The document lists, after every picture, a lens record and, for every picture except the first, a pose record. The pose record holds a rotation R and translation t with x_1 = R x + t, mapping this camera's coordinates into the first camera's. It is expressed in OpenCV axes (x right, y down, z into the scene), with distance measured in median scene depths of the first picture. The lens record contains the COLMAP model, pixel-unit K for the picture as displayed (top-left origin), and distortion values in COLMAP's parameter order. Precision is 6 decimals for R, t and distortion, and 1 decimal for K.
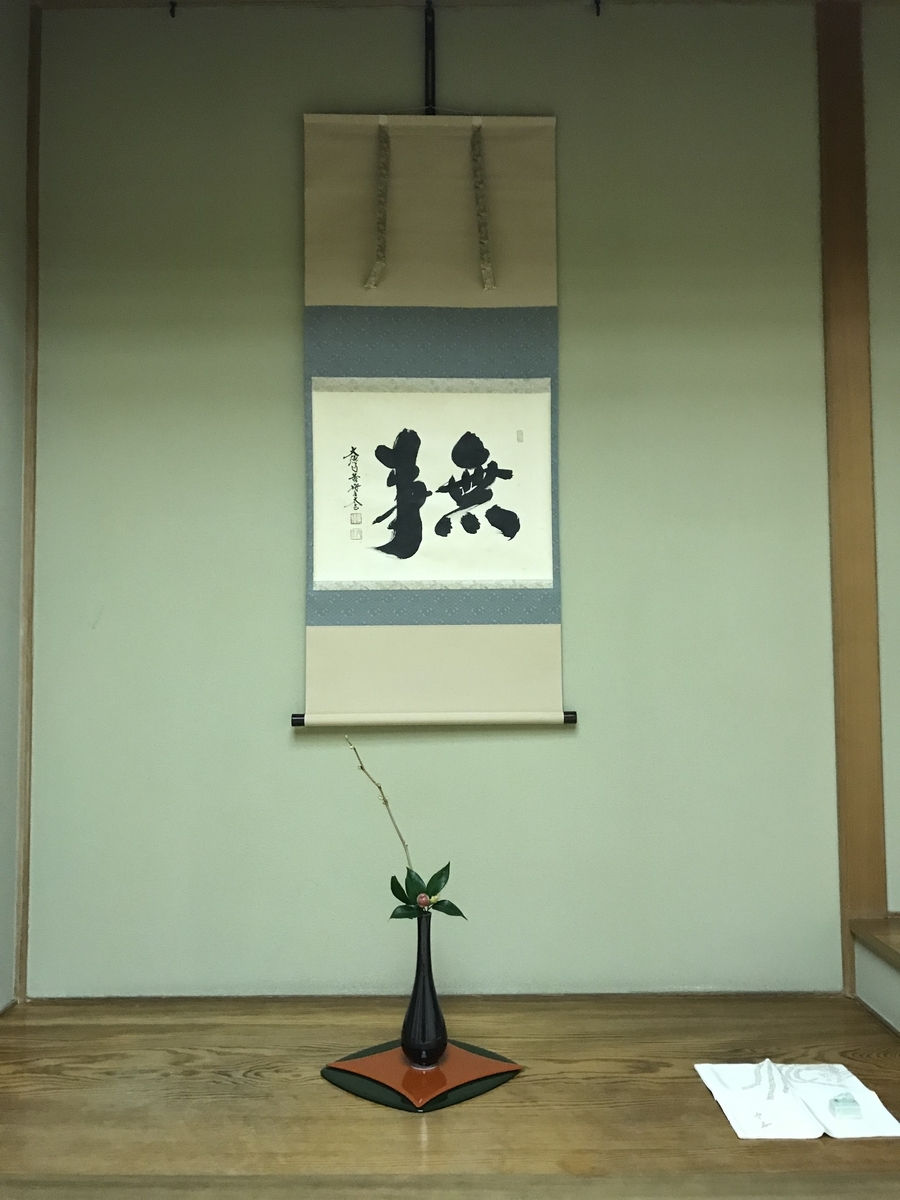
lens RADIAL K [[978.5, 0, 452.8], [0, 978.5, 605.5], [0, 0, 1]] dist [0.004151, 0.000140]
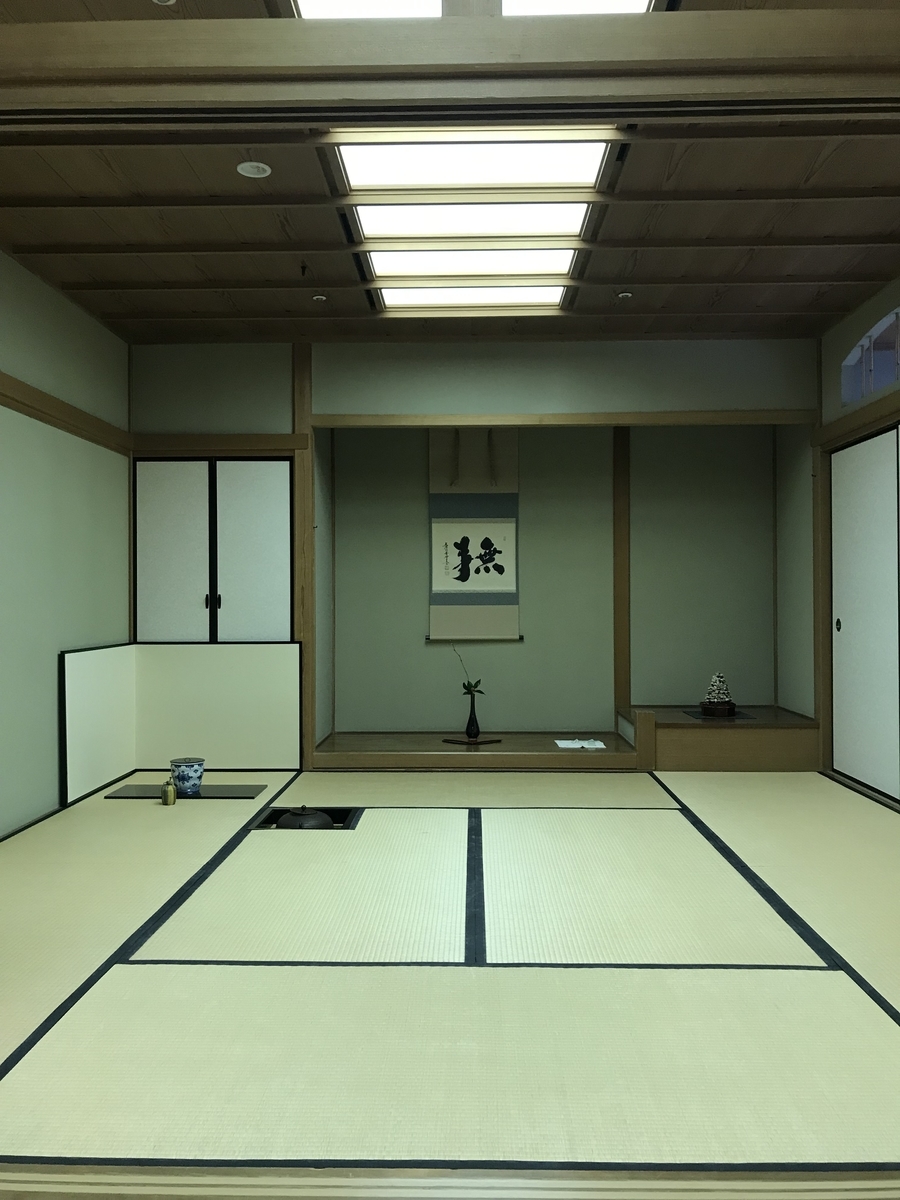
lens RADIAL K [[978.5, 0, 453.8], [0, 978.5, 599.5], [0, 0, 1]] dist [0.004151, 0.000140]
pose [[0.999853, 0.003116, -0.016864, -0.030512], [-0.002200, 0.998534, 0.054089, -0.150769], [0.017008, -0.054043, 0.998394, -1.843837]]
